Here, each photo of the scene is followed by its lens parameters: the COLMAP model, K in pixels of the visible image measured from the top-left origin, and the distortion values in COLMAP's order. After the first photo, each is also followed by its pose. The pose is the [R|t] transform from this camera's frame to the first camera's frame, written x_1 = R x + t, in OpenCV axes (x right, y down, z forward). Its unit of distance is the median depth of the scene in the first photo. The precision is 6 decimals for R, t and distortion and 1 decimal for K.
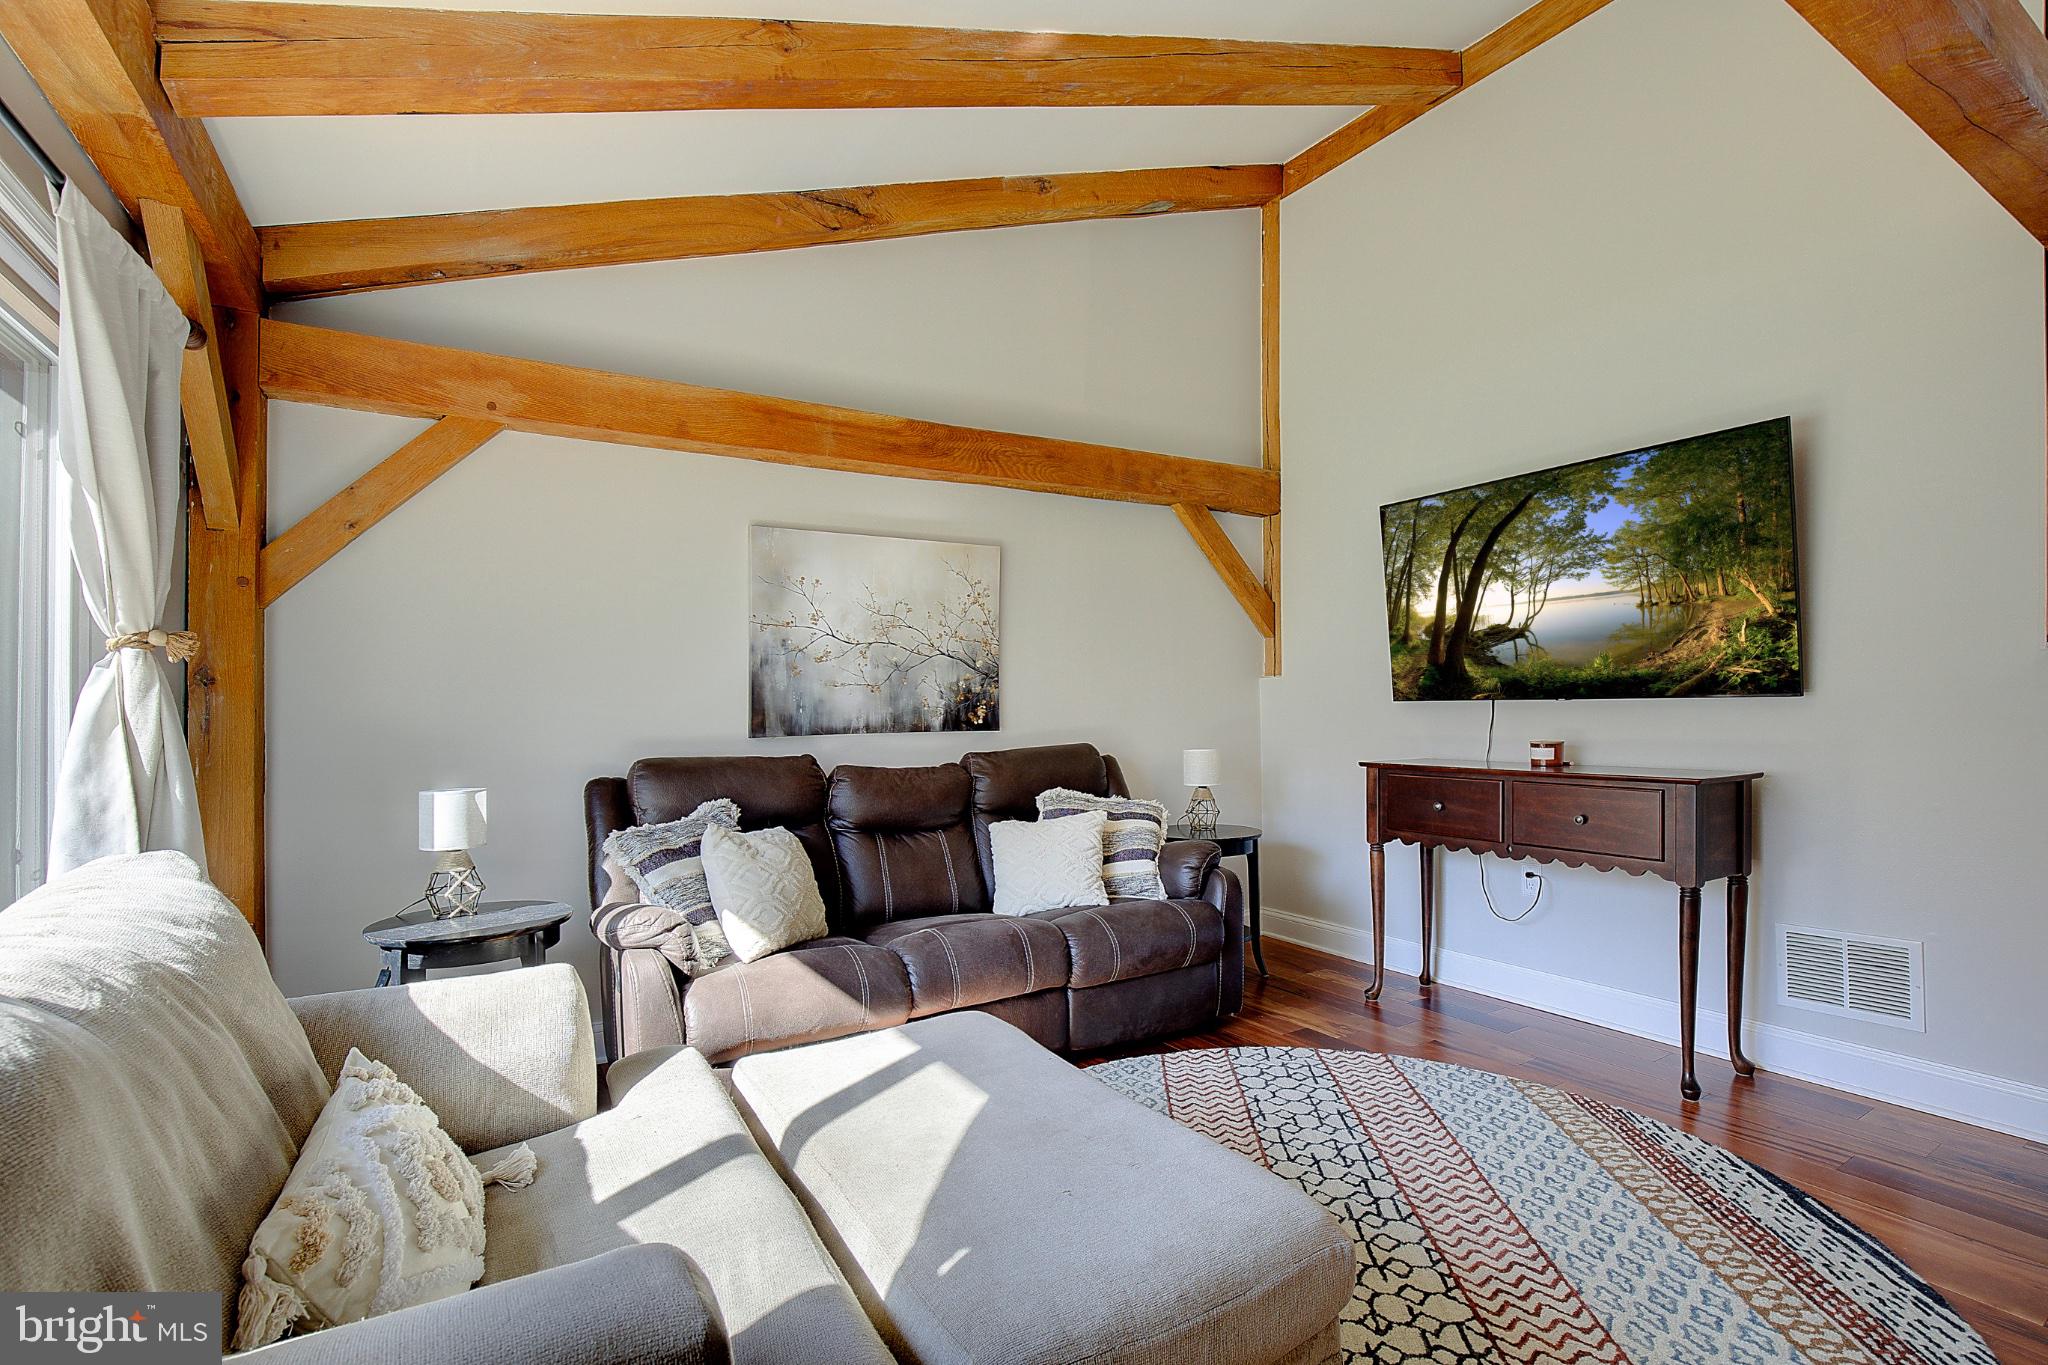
lens RADIAL K [[940.2, 0, 1045.8], [0, 940.2, 699.3], [0, 0, 1]] dist [-0.029867, 0.006572]
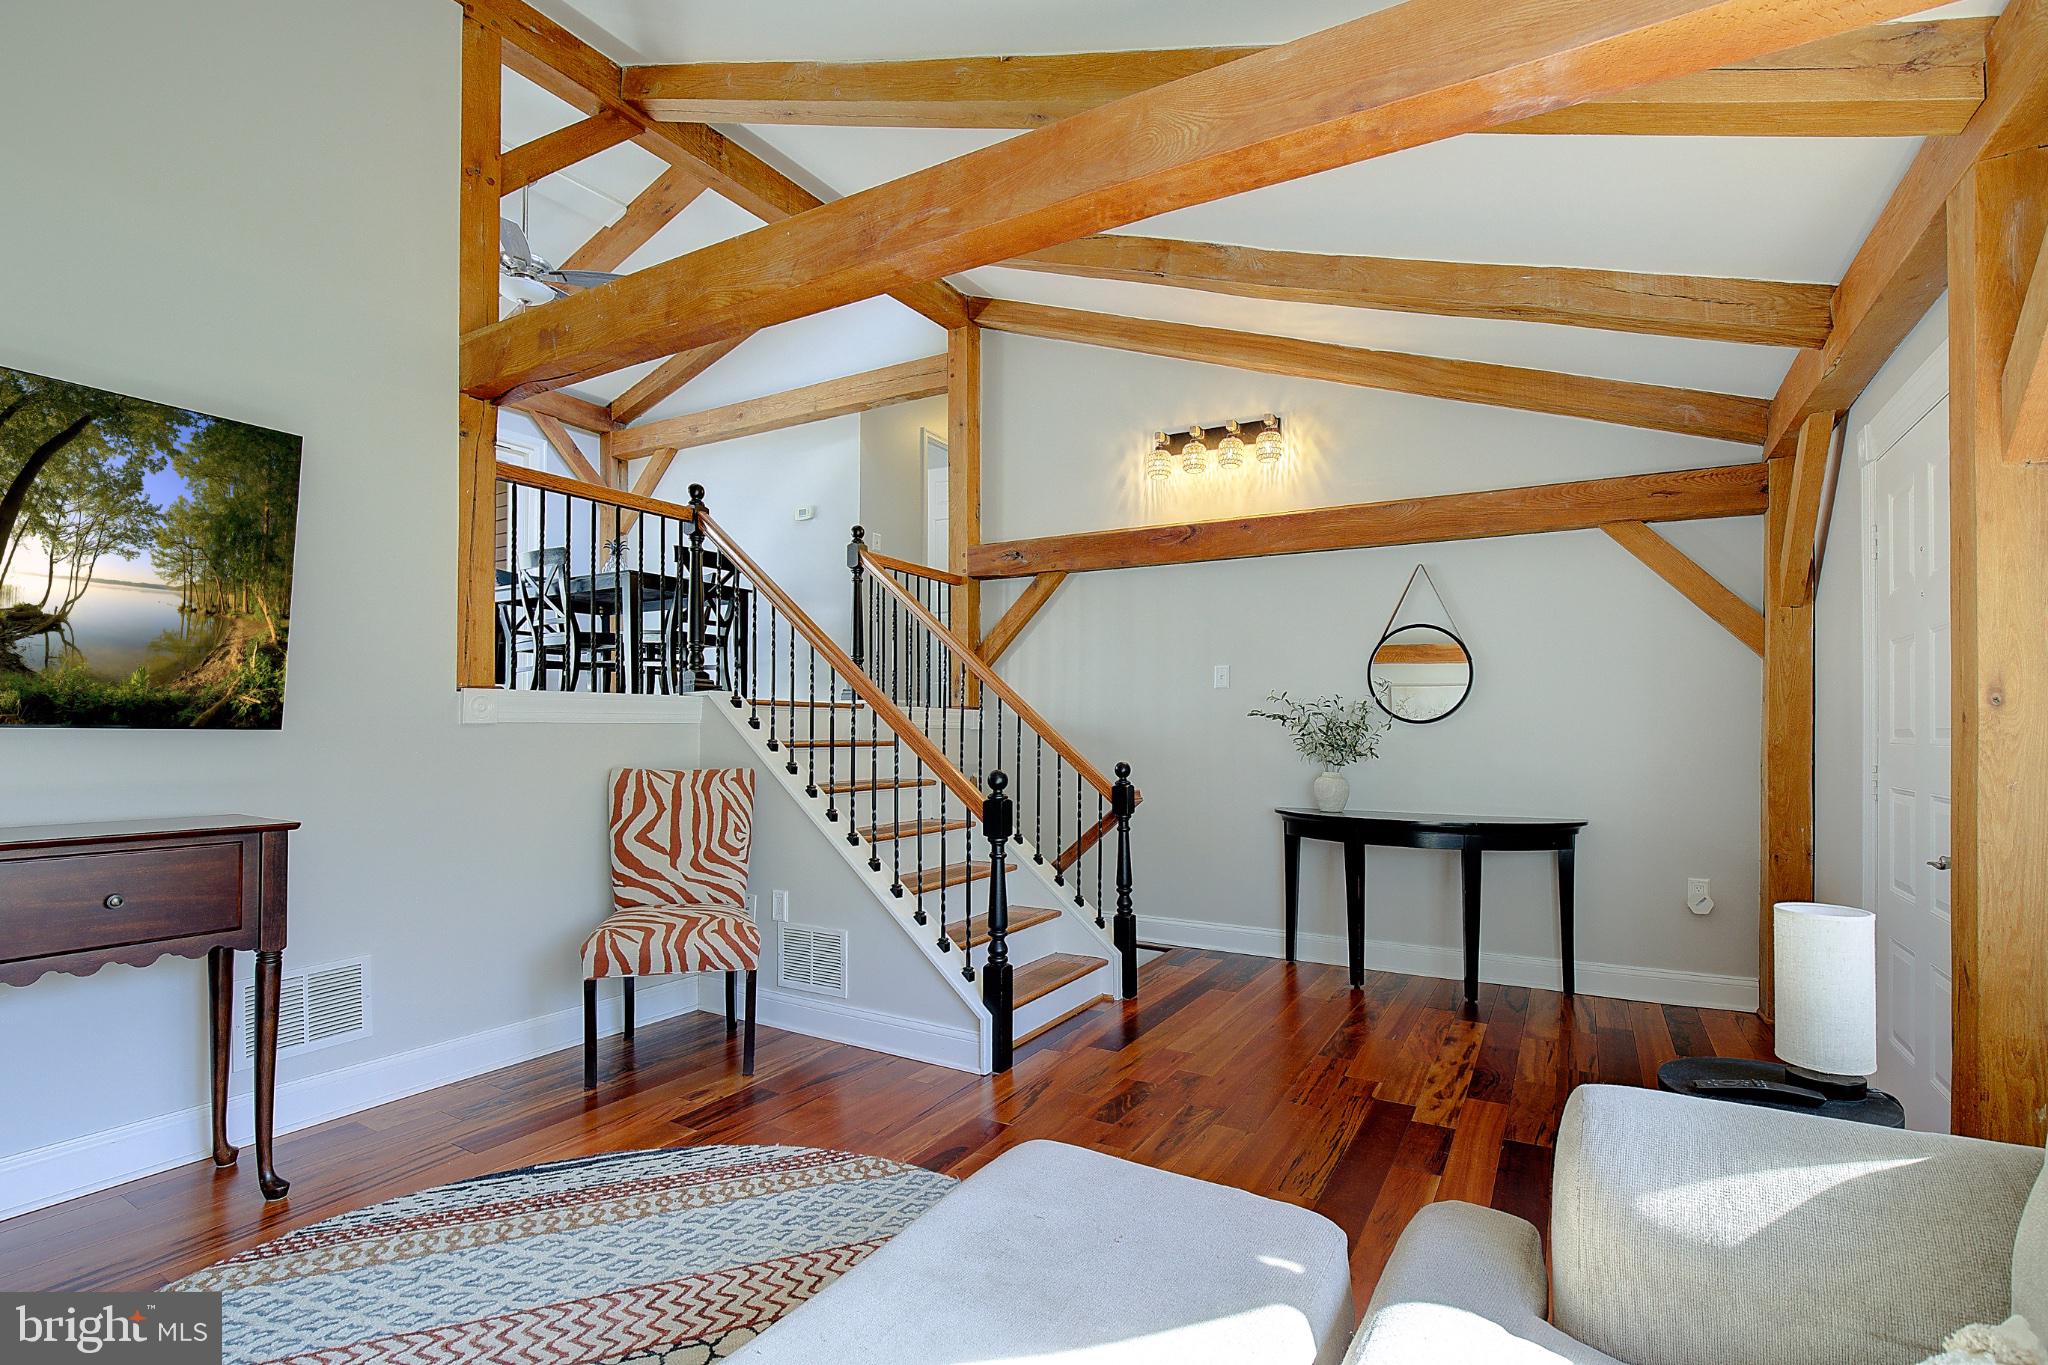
lens RADIAL K [[940.2, 0, 1045.9], [0, 940.2, 729.5], [0, 0, 1]] dist [-0.029867, 0.006572]
pose [[-0.477765, 0.013732, 0.878381, -0.360589], [-0.007981, 0.999769, -0.019970, 0.008173], [-0.878452, -0.016551, -0.477544, 0.707250]]
